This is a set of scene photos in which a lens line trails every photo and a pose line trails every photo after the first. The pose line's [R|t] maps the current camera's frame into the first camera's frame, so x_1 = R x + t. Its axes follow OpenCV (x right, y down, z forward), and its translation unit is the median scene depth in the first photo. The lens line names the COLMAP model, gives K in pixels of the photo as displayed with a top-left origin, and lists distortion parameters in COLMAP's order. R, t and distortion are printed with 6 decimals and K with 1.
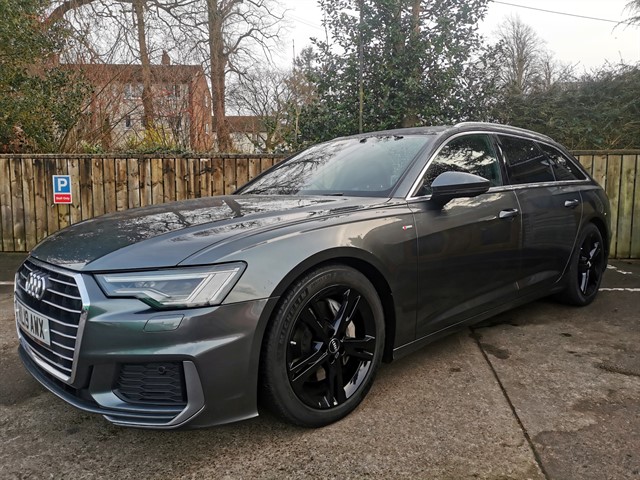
lens RADIAL K [[478.7, 0, 321.9], [0, 478.7, 238.1], [0, 0, 1]] dist [0.054563, -0.044549]
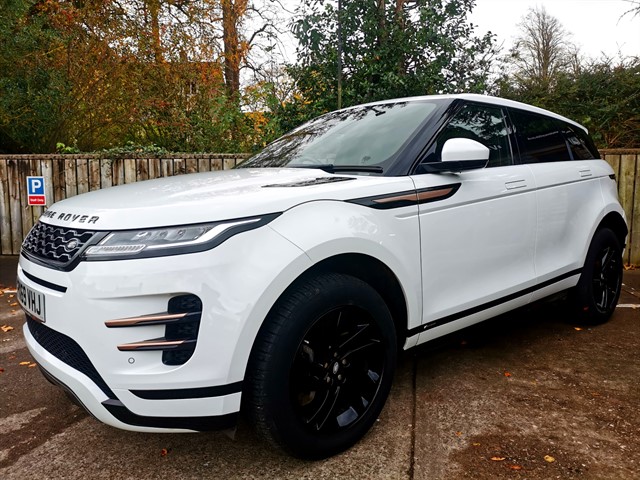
lens RADIAL K [[478.7, 0, 326.0], [0, 478.7, 238.0], [0, 0, 1]] dist [0.054563, -0.044549]
pose [[0.998958, 0.005133, -0.045356, 0.091556], [-0.004744, 0.999951, 0.008688, -0.016489], [0.045398, -0.008464, 0.998933, 0.048535]]
